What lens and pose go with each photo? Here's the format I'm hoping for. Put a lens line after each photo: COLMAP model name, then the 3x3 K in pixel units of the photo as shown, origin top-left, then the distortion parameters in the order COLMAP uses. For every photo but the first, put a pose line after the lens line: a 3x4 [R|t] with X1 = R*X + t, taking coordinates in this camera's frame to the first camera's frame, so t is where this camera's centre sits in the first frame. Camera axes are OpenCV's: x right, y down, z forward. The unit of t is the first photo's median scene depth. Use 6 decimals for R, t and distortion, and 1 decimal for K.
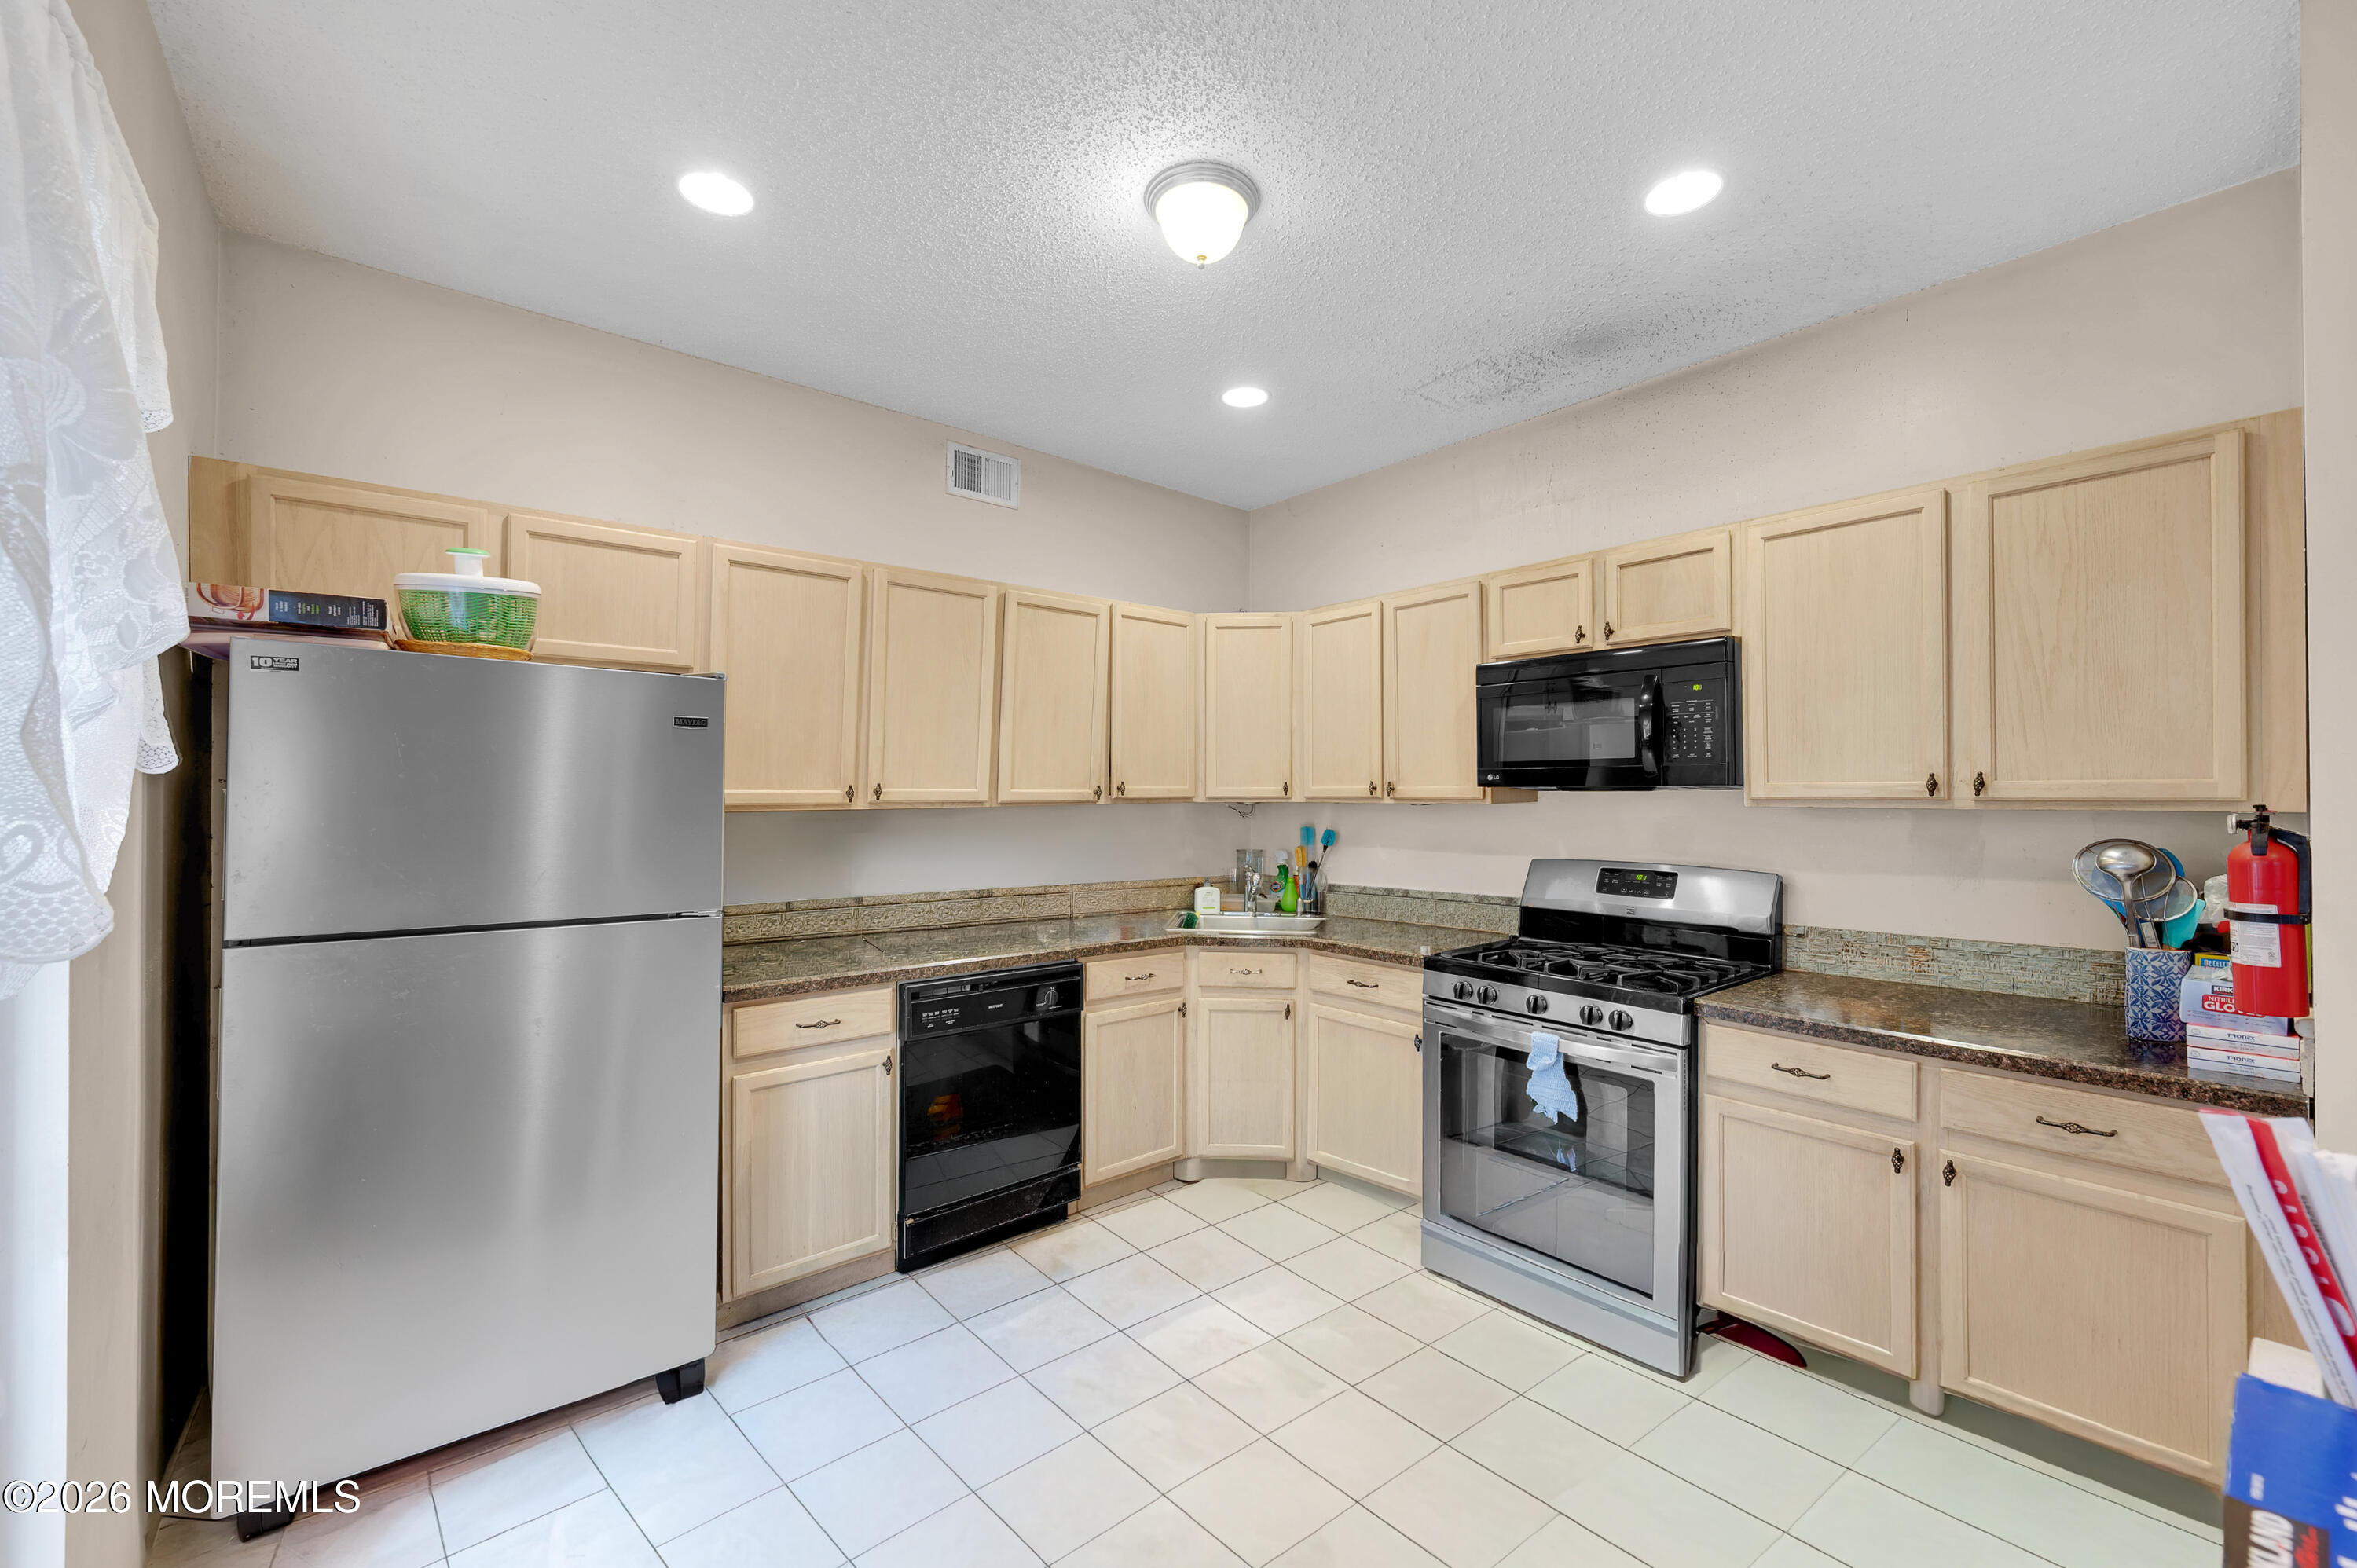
lens RADIAL K [[939.0, 0, 1171.5], [0, 939.0, 791.0], [0, 0, 1]] dist [-0.002669, -0.000245]
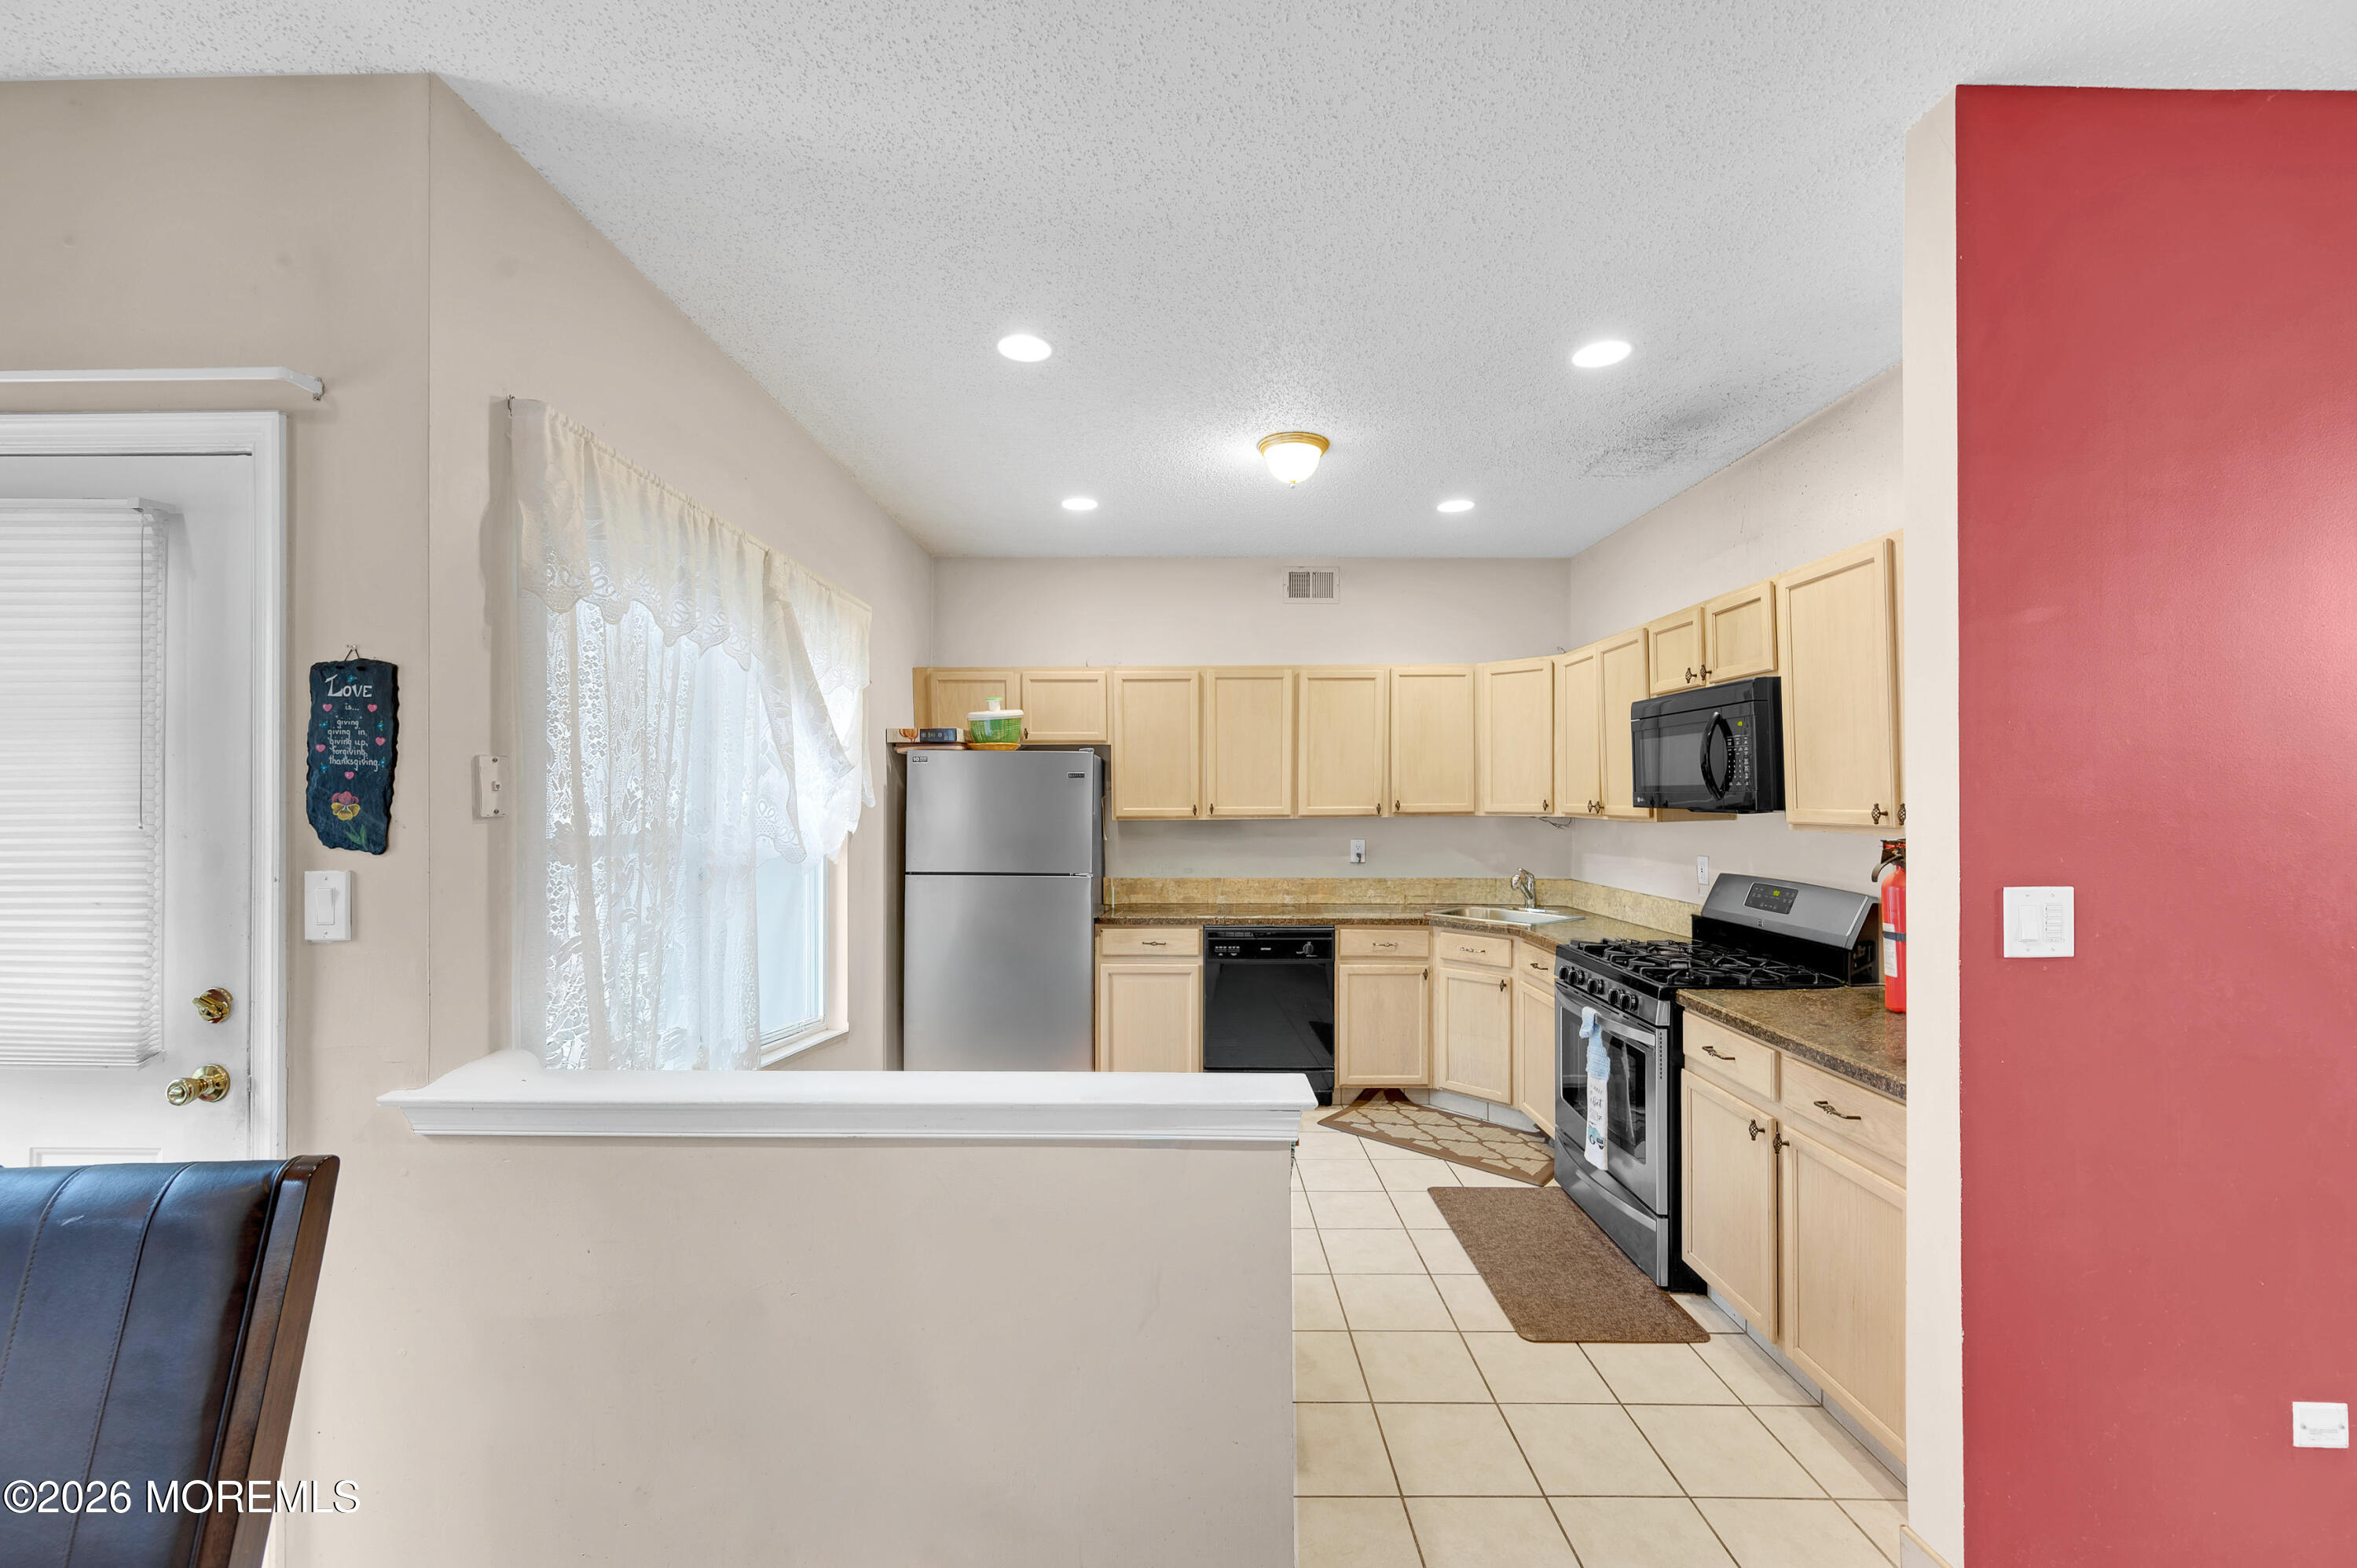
lens RADIAL K [[939.0, 0, 1183.7], [0, 939.0, 790.0], [0, 0, 1]] dist [-0.002669, -0.000245]
pose [[0.770143, -0.006450, -0.637839, 0.689738], [0.006508, 0.999976, -0.002255, -0.029249], [0.637839, -0.002414, 0.770166, -0.271063]]
